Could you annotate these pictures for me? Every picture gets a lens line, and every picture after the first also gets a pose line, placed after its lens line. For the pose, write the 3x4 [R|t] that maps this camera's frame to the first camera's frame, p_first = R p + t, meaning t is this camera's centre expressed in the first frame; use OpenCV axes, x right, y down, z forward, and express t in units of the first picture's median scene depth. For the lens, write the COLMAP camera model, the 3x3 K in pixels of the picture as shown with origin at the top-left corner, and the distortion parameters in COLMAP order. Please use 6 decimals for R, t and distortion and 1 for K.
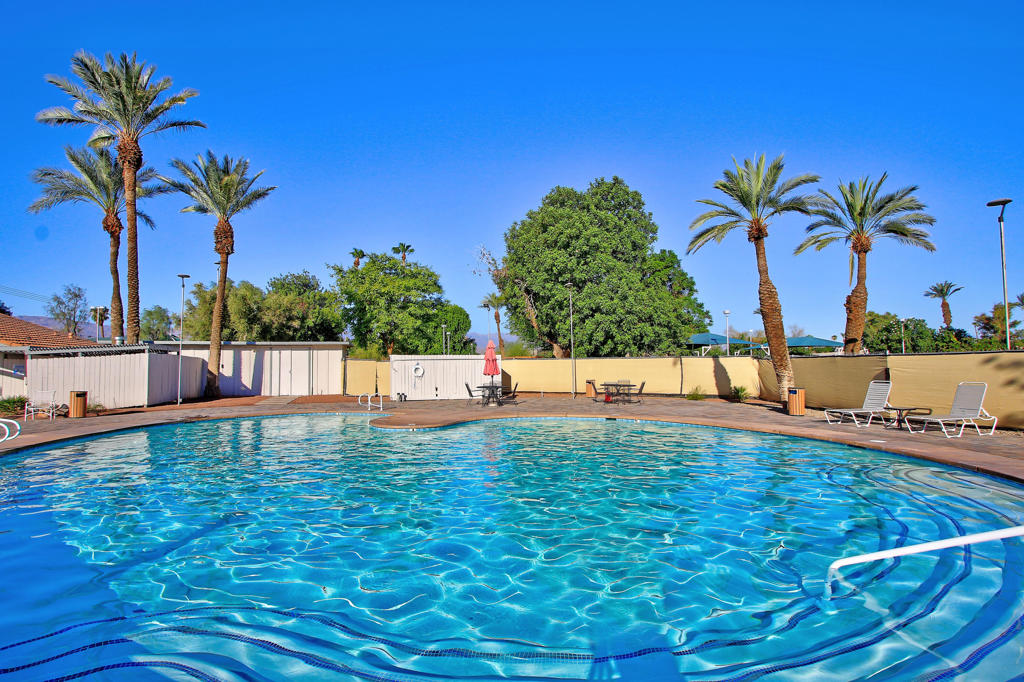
lens RADIAL K [[497.0, 0, 507.5], [0, 497.0, 348.3], [0, 0, 1]] dist [-0.018534, 0.004455]
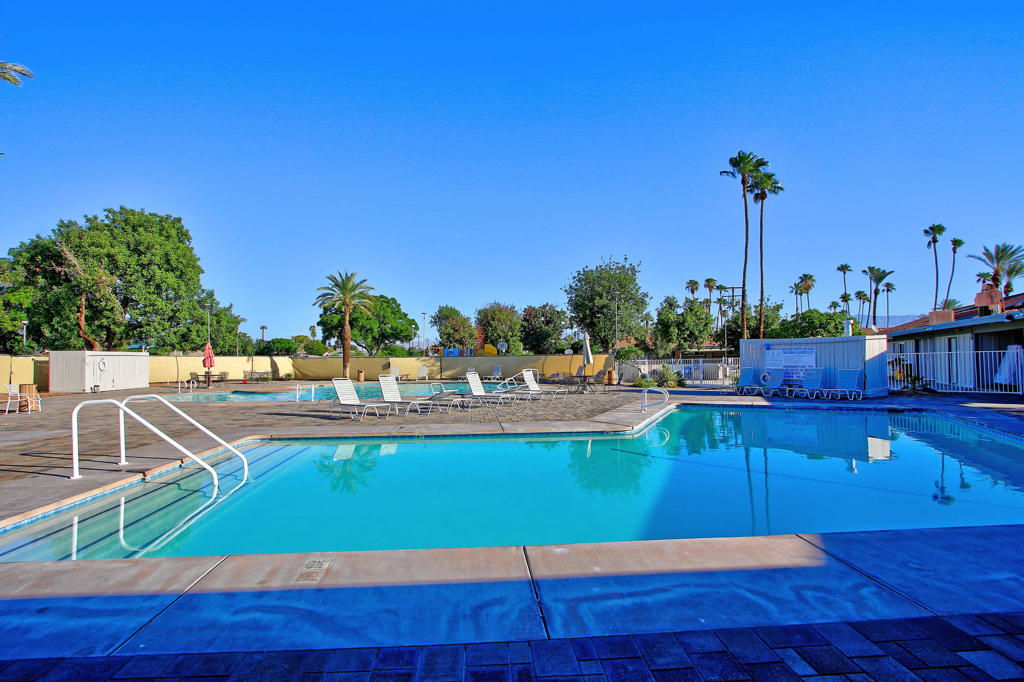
lens RADIAL K [[505.7, 0, 506.8], [0, 505.7, 344.6], [0, 0, 1]] dist [-0.023785, 0.006051]
pose [[0.164944, 0.036764, 0.985618, -1.144815], [-0.030350, 0.999021, -0.032185, 0.007411], [-0.985836, -0.024605, 0.165898, -0.092829]]
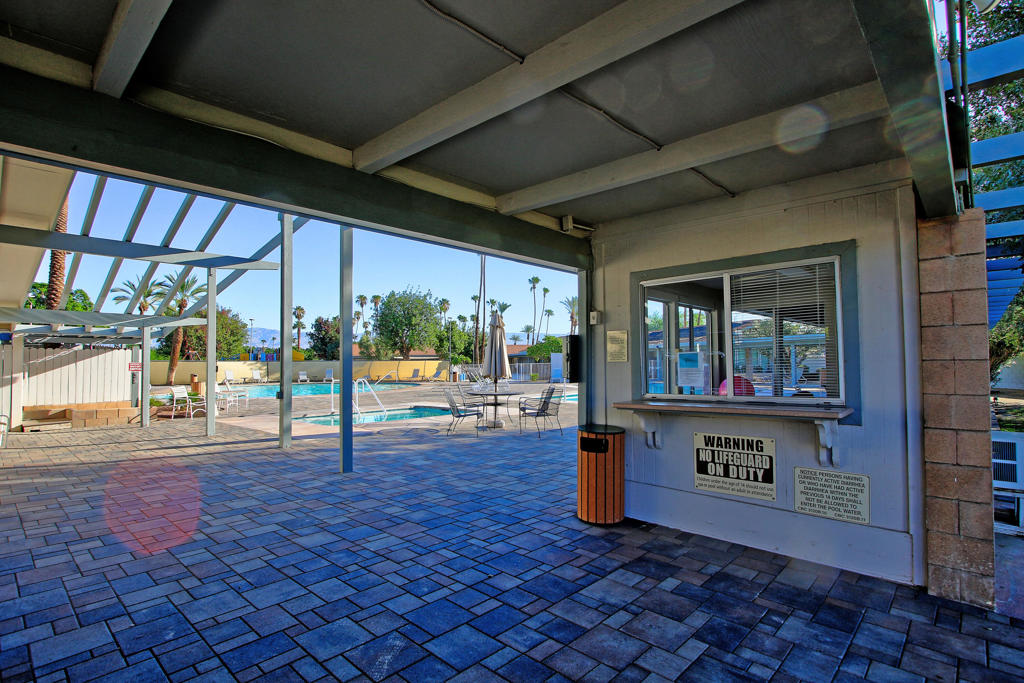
lens RADIAL K [[497.0, 0, 507.5], [0, 497.0, 348.8], [0, 0, 1]] dist [-0.018534, 0.004455]
pose [[-0.552181, 0.037081, 0.832899, -1.463473], [-0.019971, 0.998135, -0.057678, 0.042014], [-0.833485, -0.048482, -0.550411, 0.665918]]
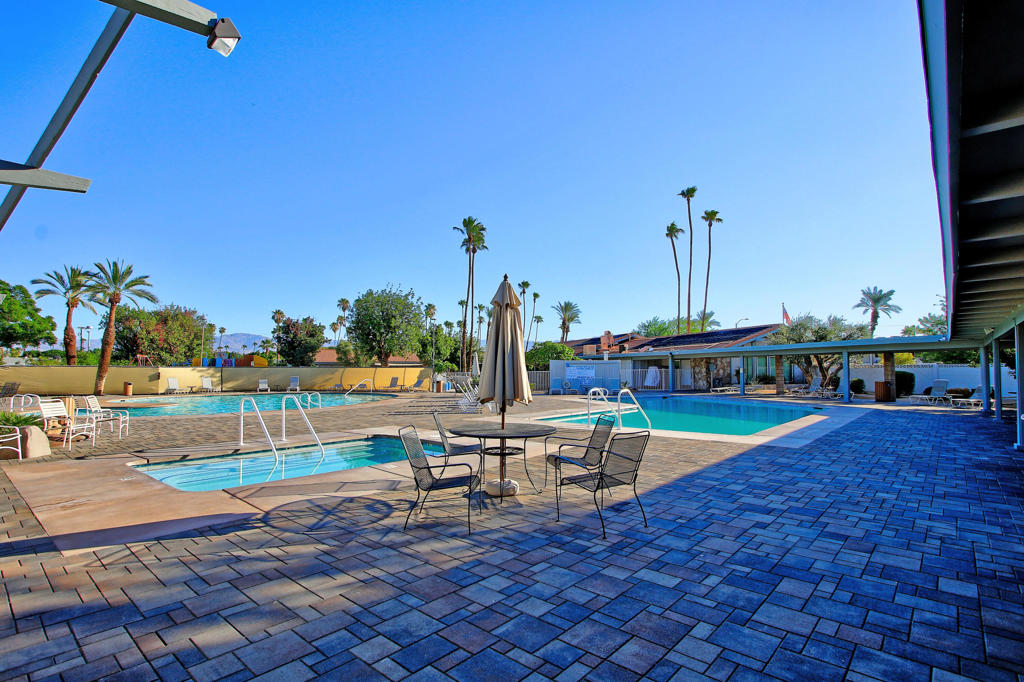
lens RADIAL K [[497.0, 0, 507.5], [0, 497.0, 348.3], [0, 0, 1]] dist [-0.018534, 0.004455]
pose [[-0.574506, 0.046439, 0.817182, -1.273355], [-0.025095, 0.996920, -0.074296, 0.034179], [-0.818115, -0.063191, -0.571572, 0.559002]]
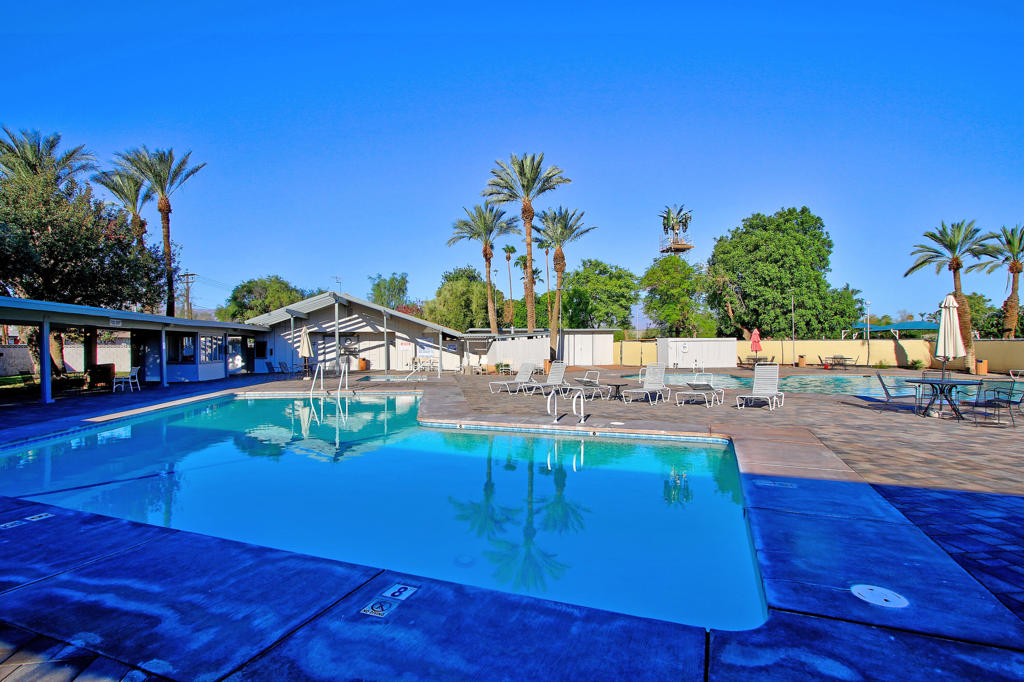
lens RADIAL K [[497.0, 0, 507.5], [0, 497.0, 348.3], [0, 0, 1]] dist [-0.018534, 0.004455]
pose [[0.996370, 0.003629, -0.085053, -0.589352], [0.000014, 0.999084, 0.042802, -0.019121], [0.085130, -0.042648, 0.995457, -0.537104]]
